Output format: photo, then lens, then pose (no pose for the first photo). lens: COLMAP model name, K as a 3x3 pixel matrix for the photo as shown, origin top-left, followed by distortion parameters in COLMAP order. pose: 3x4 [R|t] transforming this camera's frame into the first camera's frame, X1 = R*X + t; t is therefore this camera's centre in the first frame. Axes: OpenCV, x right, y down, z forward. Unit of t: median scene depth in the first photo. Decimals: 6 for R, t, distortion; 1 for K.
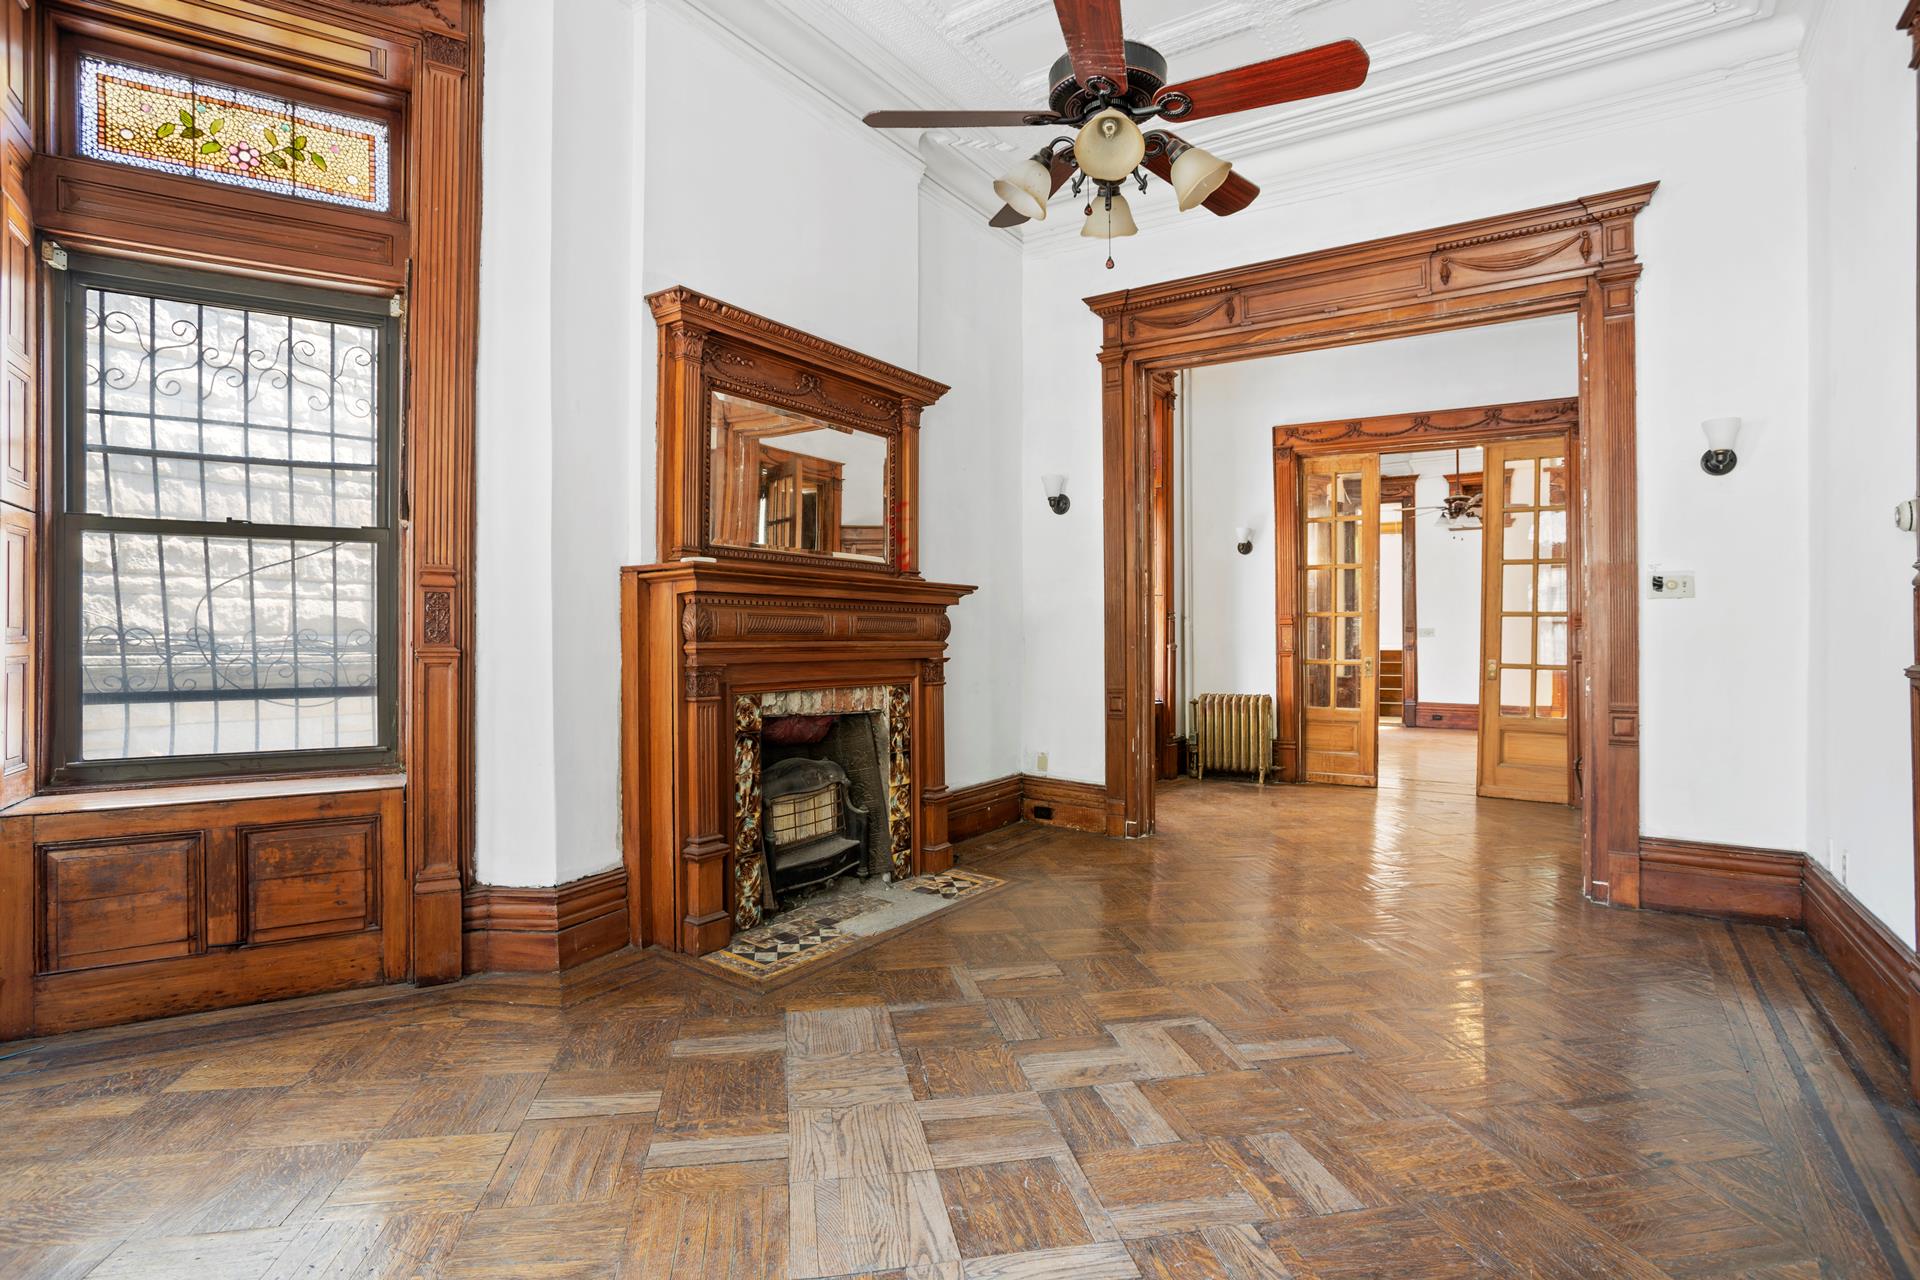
lens RADIAL K [[957.7, 0, 960.0], [0, 957.7, 640.0], [0, 0, 1]] dist [-0.002136, 0.013303]
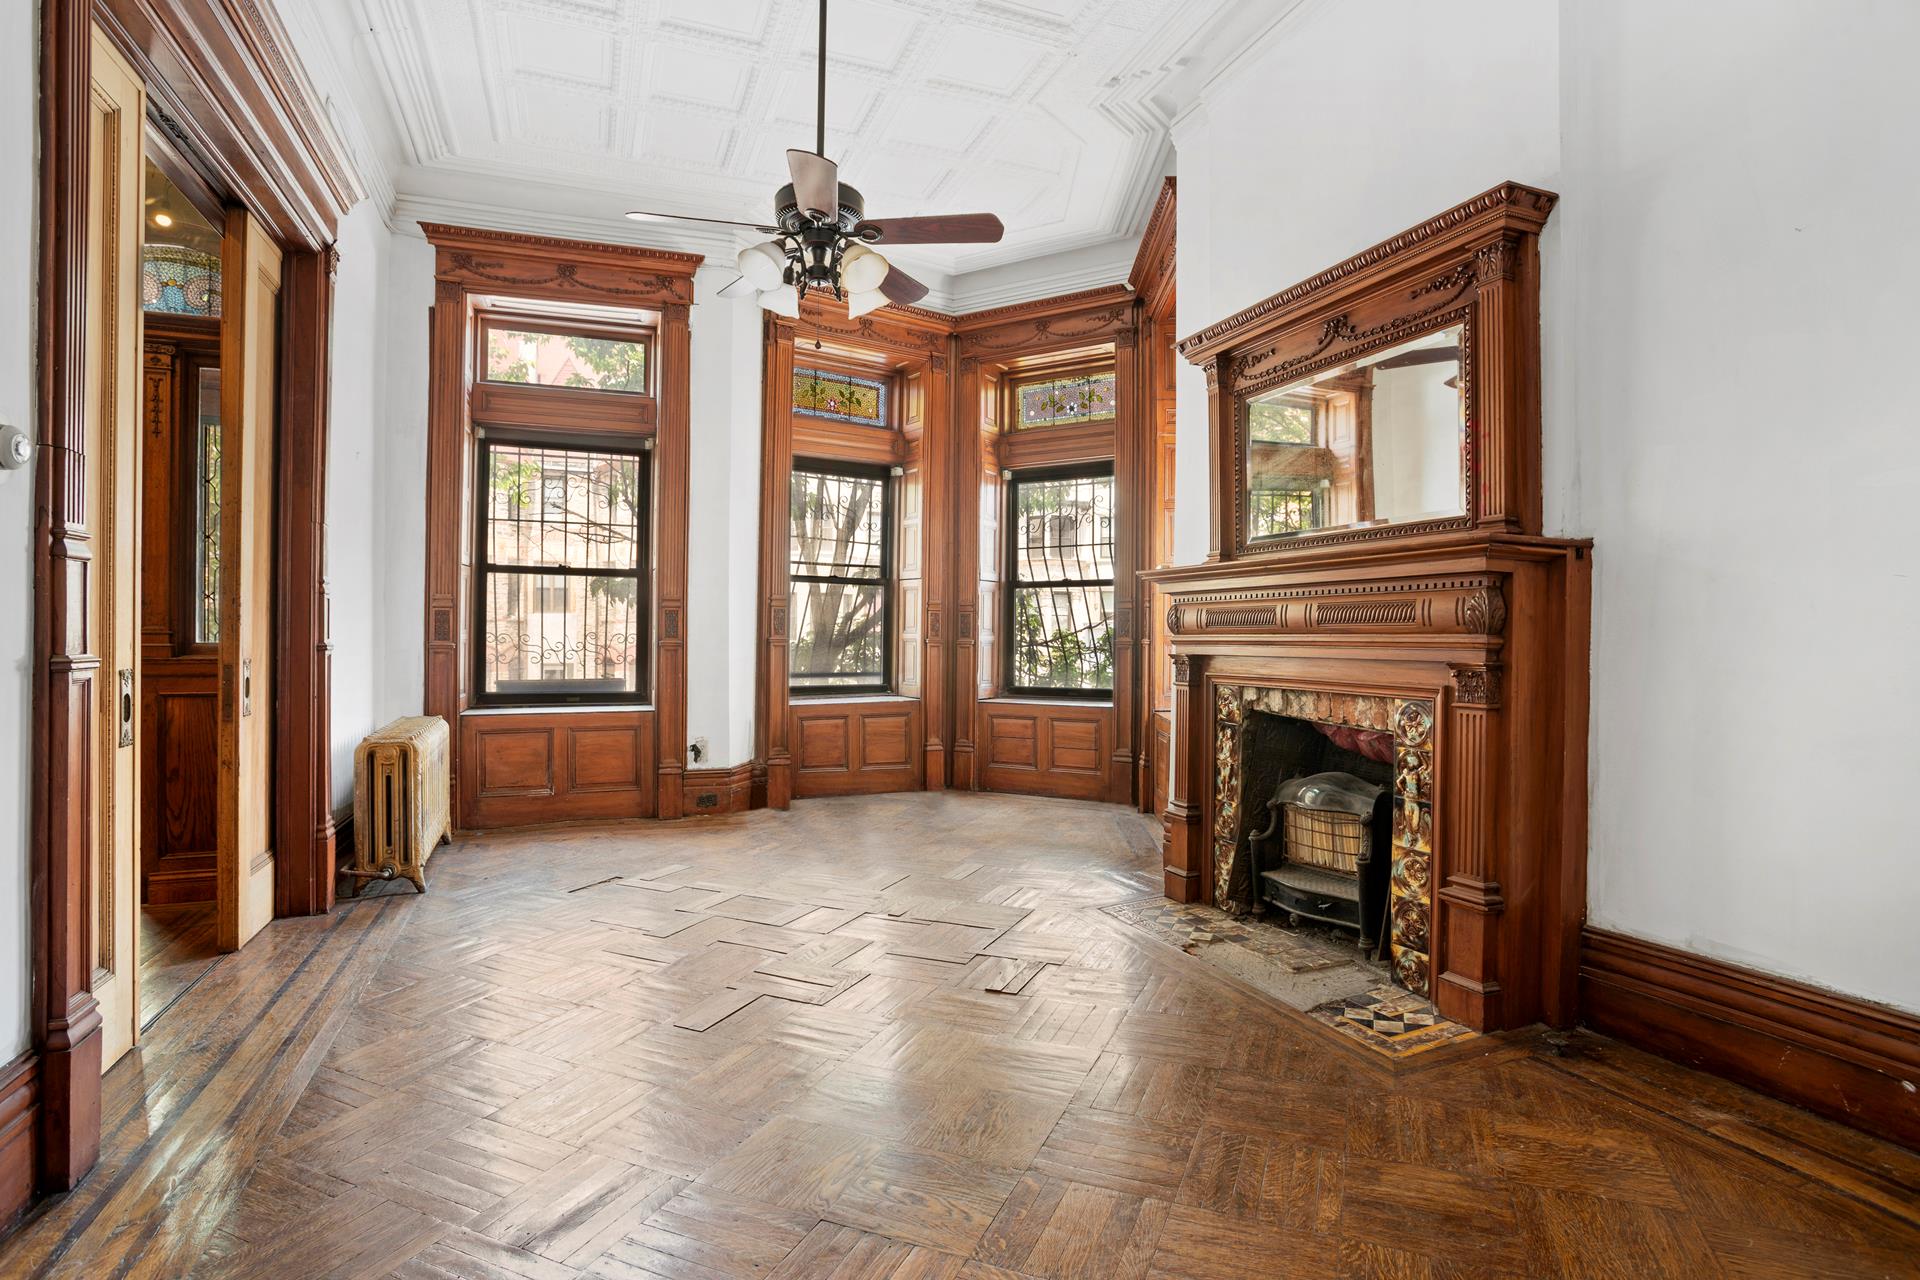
lens RADIAL K [[957.7, 0, 960.0], [0, 957.7, 640.0], [0, 0, 1]] dist [-0.002136, 0.013303]
pose [[-0.553346, -0.003558, -0.832944, 0.787100], [-0.006774, 0.999977, 0.000228, 0.009601], [0.832924, 0.005769, -0.553358, 1.305519]]
